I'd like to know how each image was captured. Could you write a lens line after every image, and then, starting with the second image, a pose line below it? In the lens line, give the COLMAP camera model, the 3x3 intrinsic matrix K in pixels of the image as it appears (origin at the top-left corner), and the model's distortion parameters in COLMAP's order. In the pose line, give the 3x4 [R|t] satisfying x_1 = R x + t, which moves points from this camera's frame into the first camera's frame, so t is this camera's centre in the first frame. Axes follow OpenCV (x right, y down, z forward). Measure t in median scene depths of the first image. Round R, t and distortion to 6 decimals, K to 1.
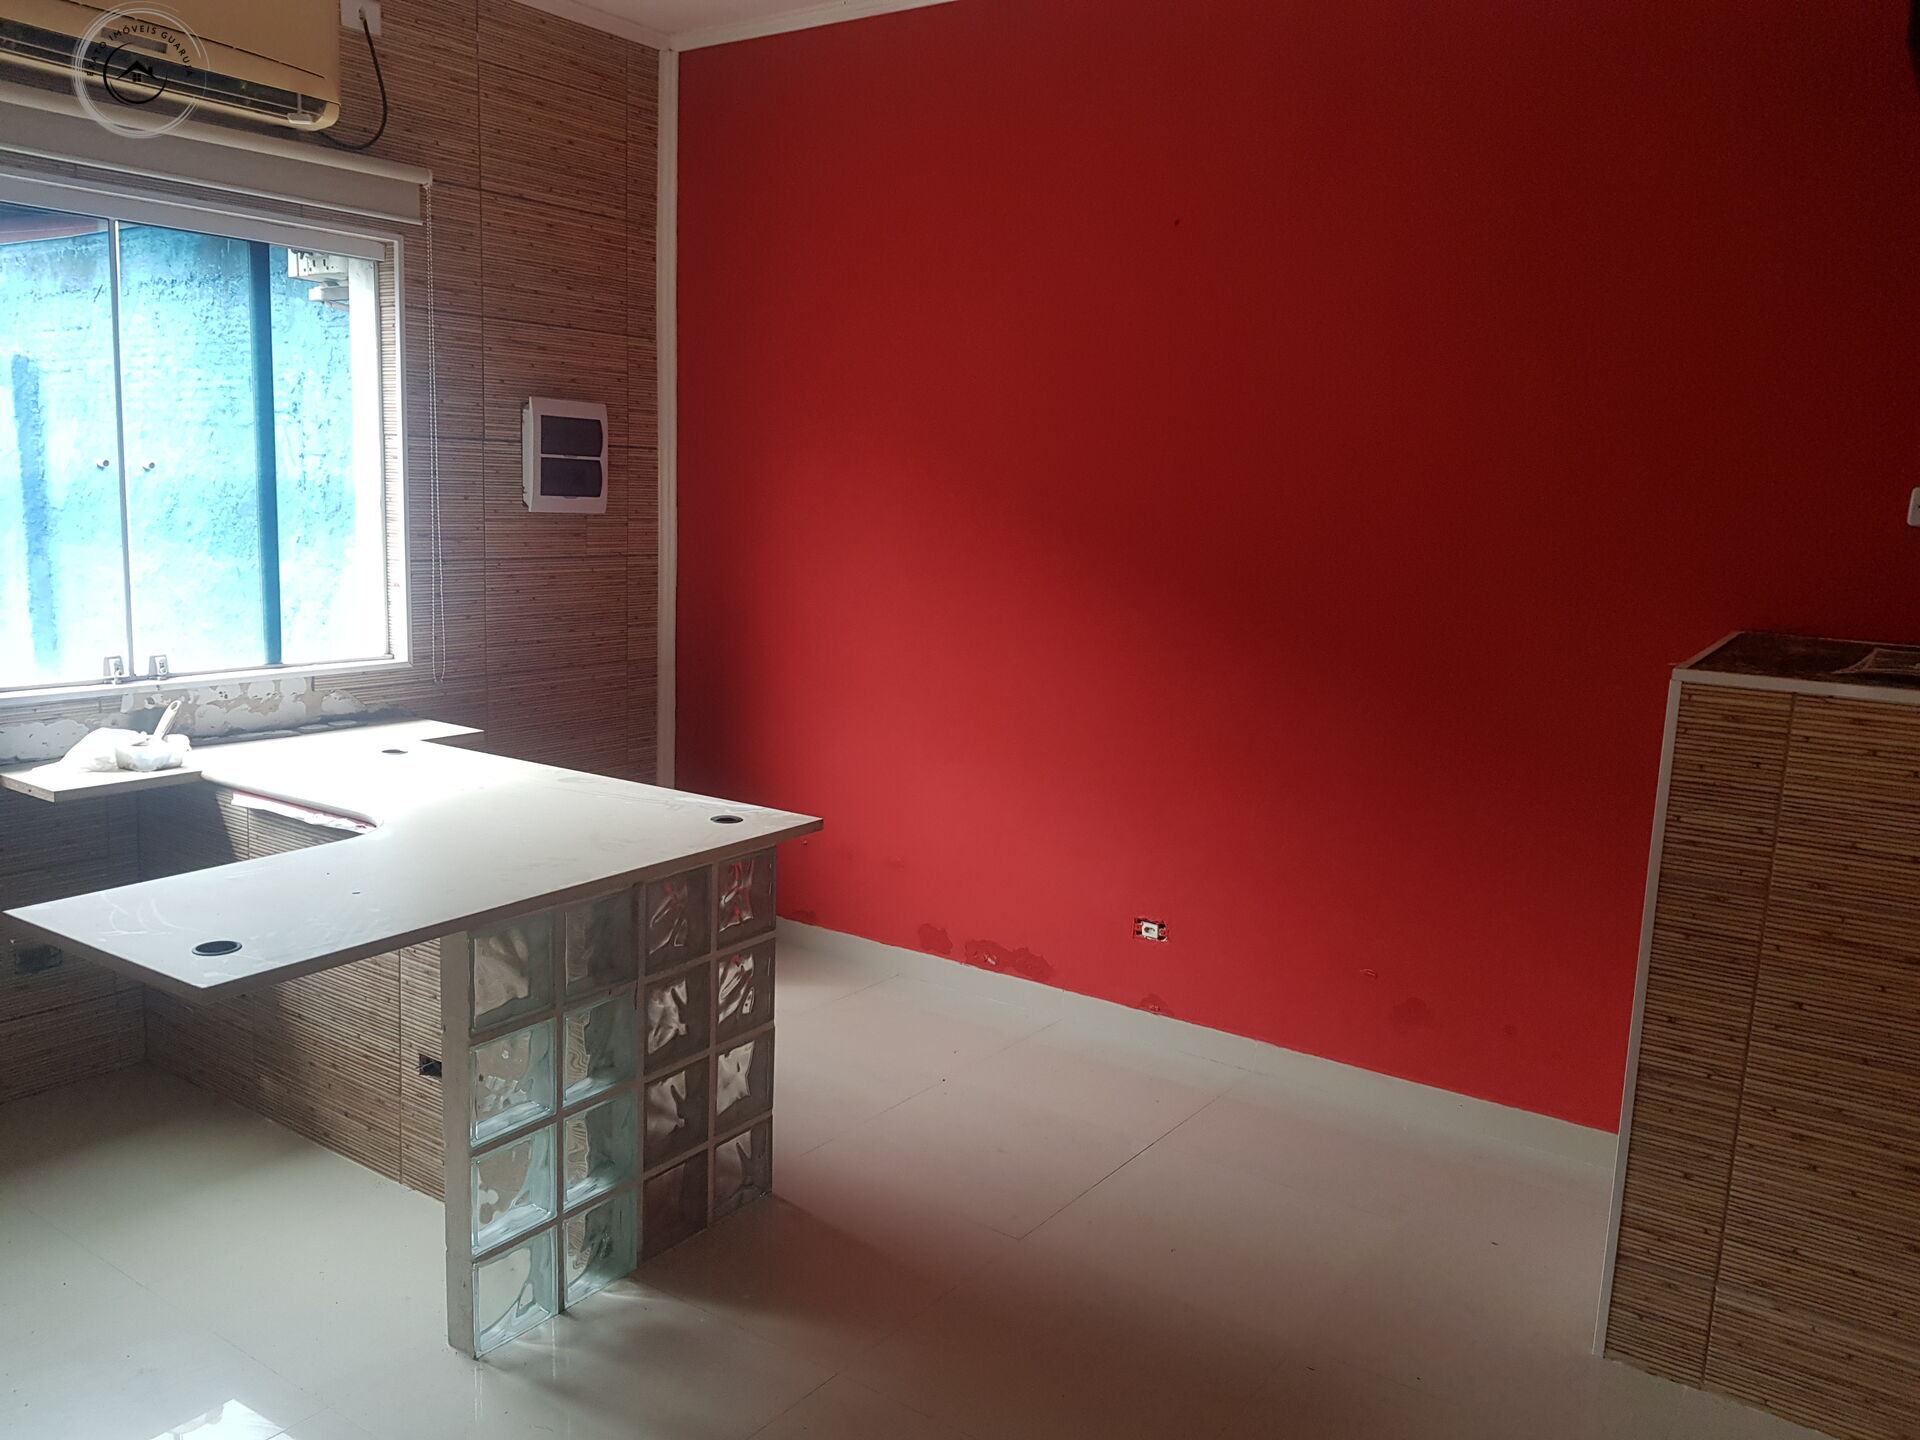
lens RADIAL K [[1506.2, 0, 956.2], [0, 1506.2, 734.9], [0, 0, 1]] dist [0.063528, -0.104764]
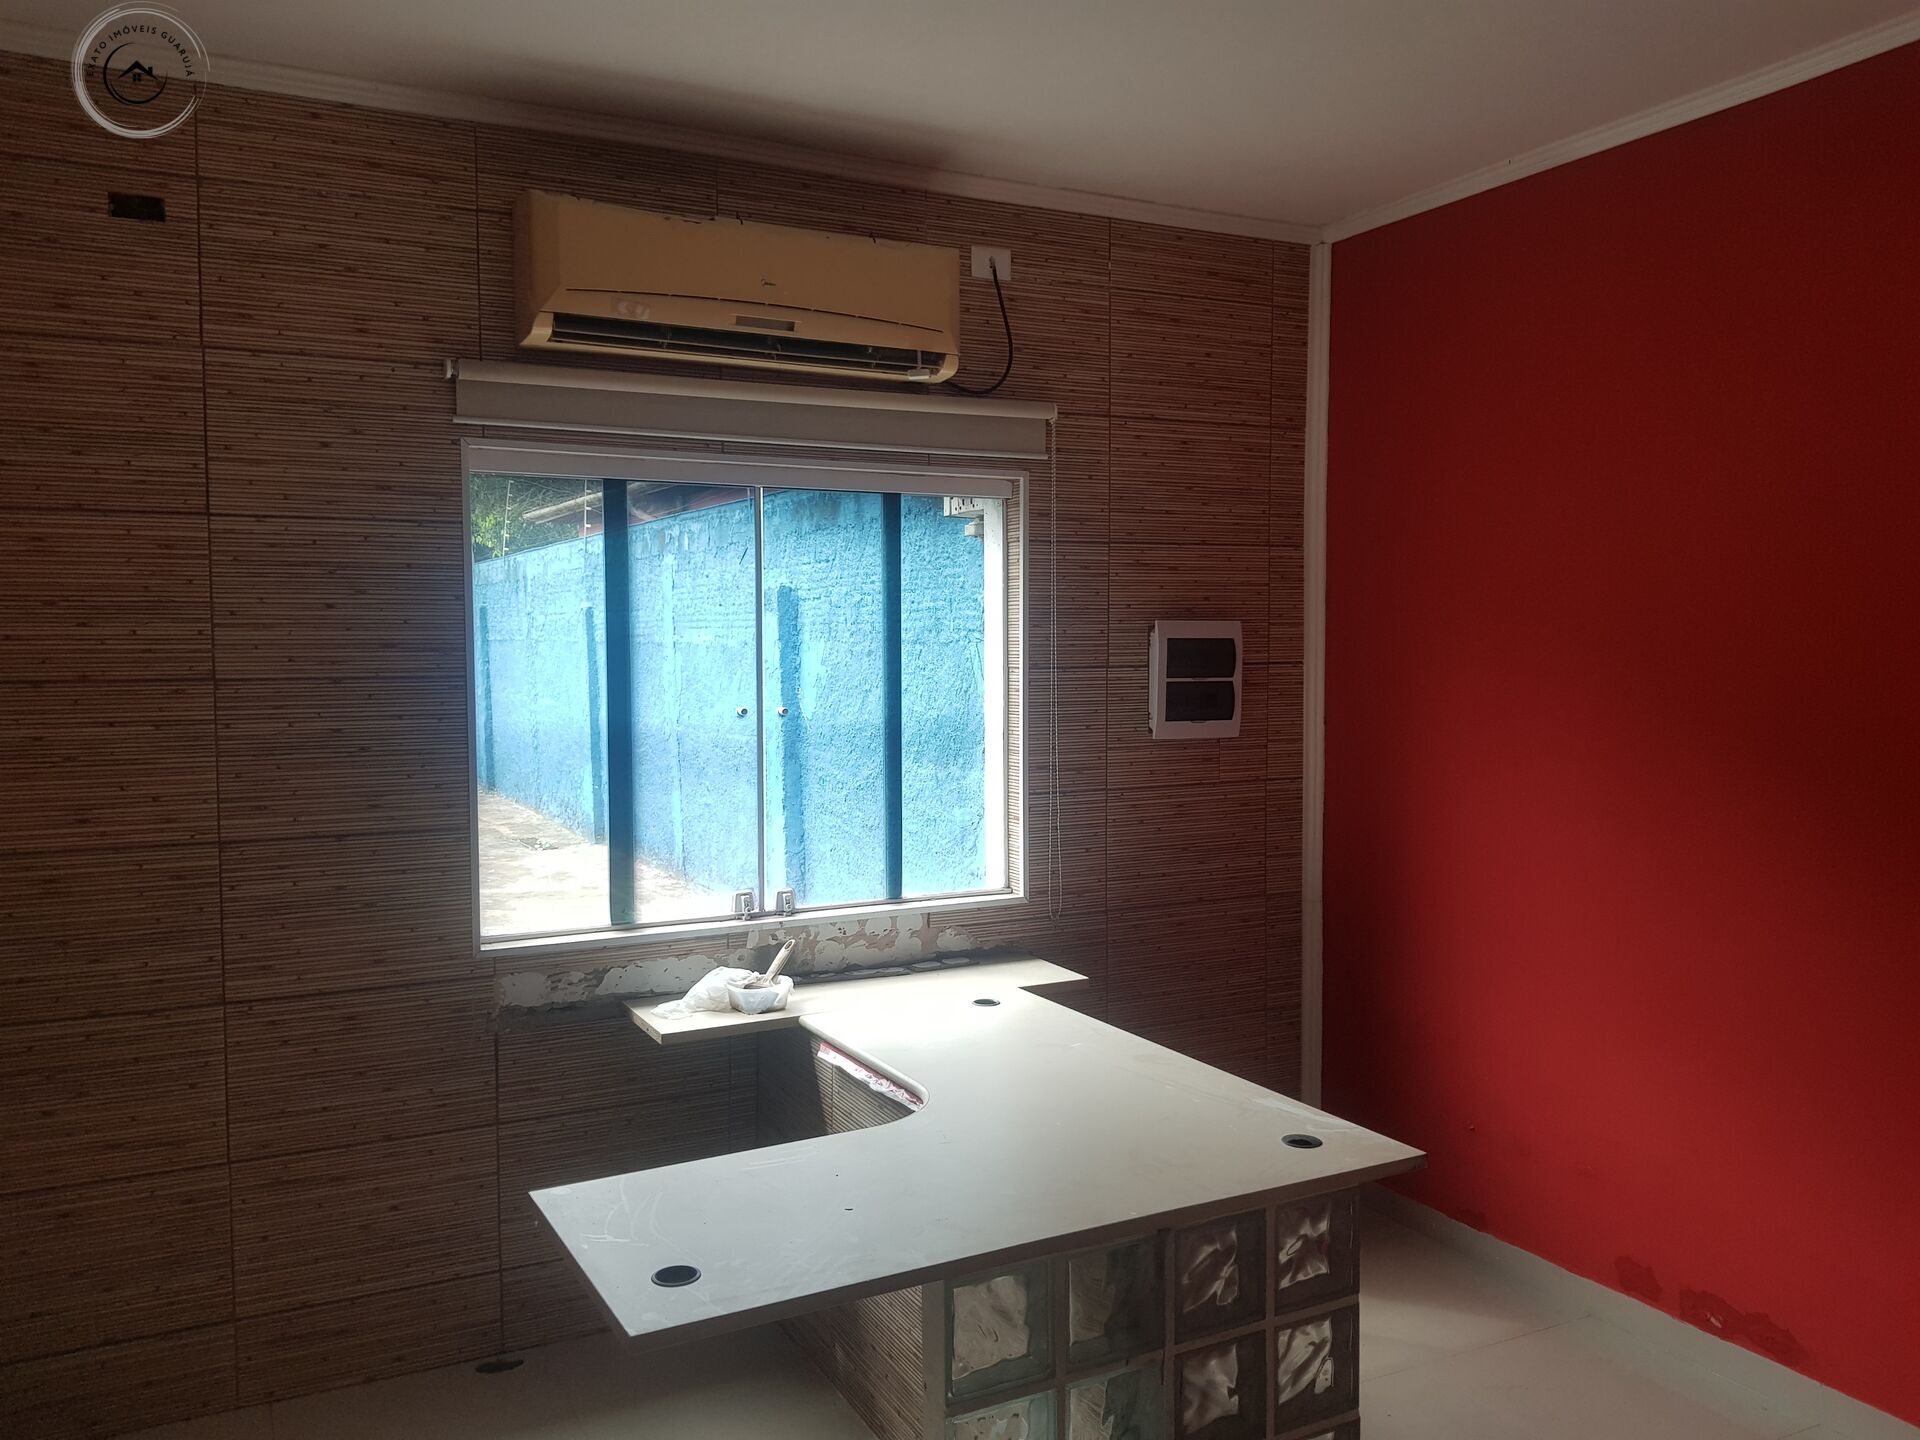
lens RADIAL K [[1506.2, 0, 951.0], [0, 1506.2, 721.8], [0, 0, 1]] dist [0.063528, -0.104764]
pose [[0.879300, -0.010080, -0.476162, 0.058784], [-0.045260, 0.993483, -0.104609, -0.059440], [0.474114, 0.113534, 0.873113, 0.131571]]
